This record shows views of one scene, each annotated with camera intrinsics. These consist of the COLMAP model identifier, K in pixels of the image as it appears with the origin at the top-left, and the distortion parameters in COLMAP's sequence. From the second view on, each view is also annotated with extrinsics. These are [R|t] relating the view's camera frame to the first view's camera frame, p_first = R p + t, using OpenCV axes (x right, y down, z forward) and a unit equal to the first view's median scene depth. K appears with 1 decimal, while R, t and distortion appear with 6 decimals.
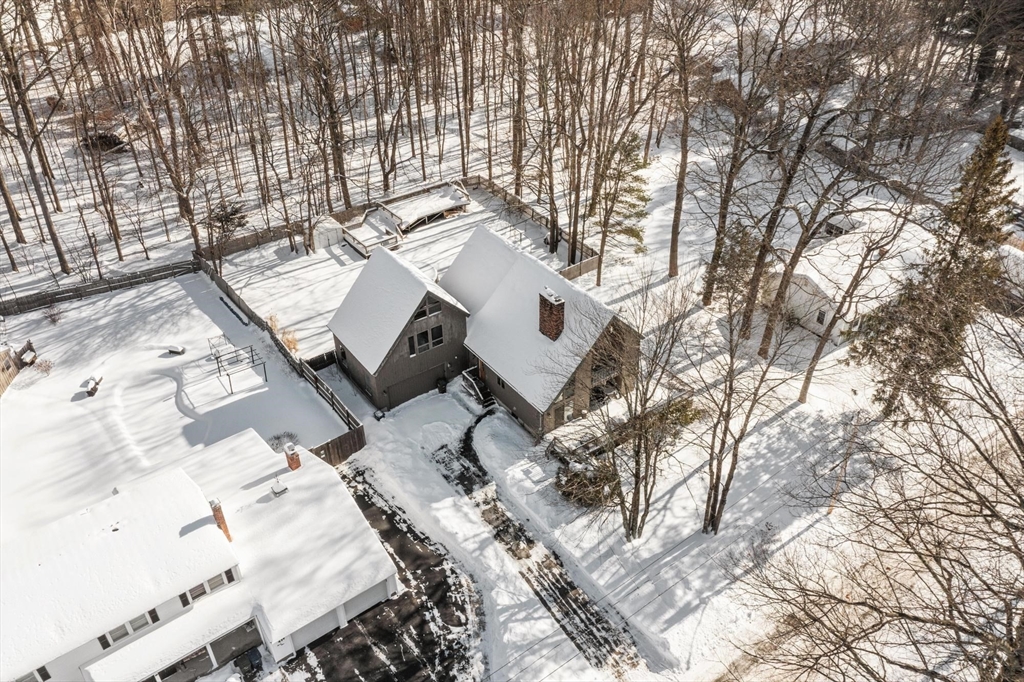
lens RADIAL K [[818.8, 0, 514.4], [0, 818.8, 339.7], [0, 0, 1]] dist [0.005027, -0.000255]
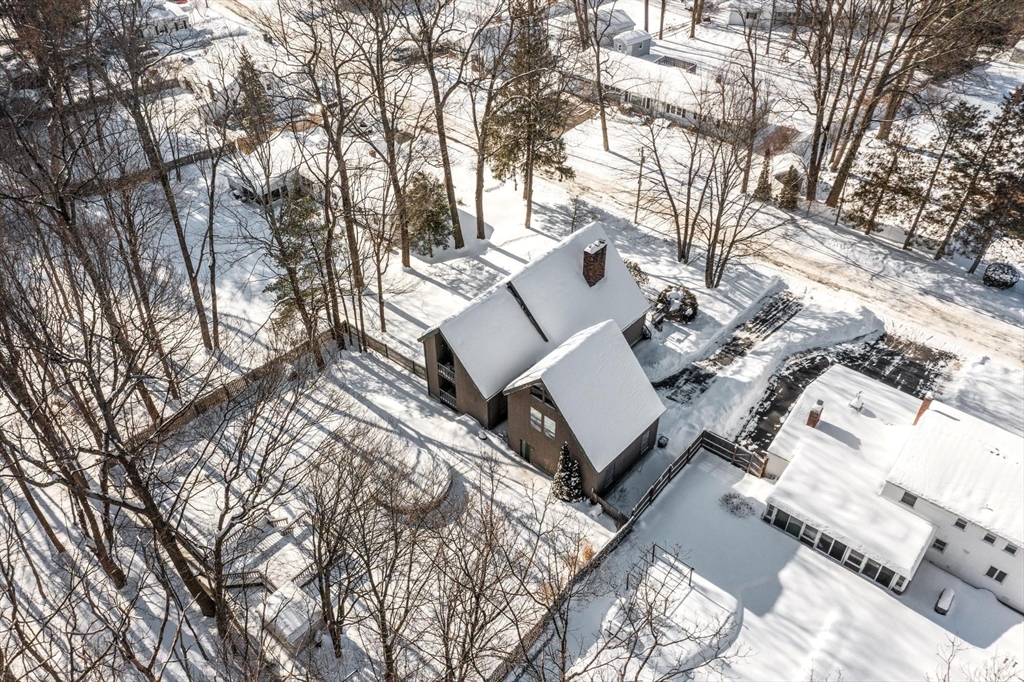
lens RADIAL K [[818.8, 0, 513.8], [0, 818.8, 340.7], [0, 0, 1]] dist [0.005027, -0.000255]
pose [[-0.235487, -0.624798, 0.744428, -0.833140], [0.542214, 0.551221, 0.634160, -0.746927], [-0.806566, 0.552976, 0.208969, 0.924675]]
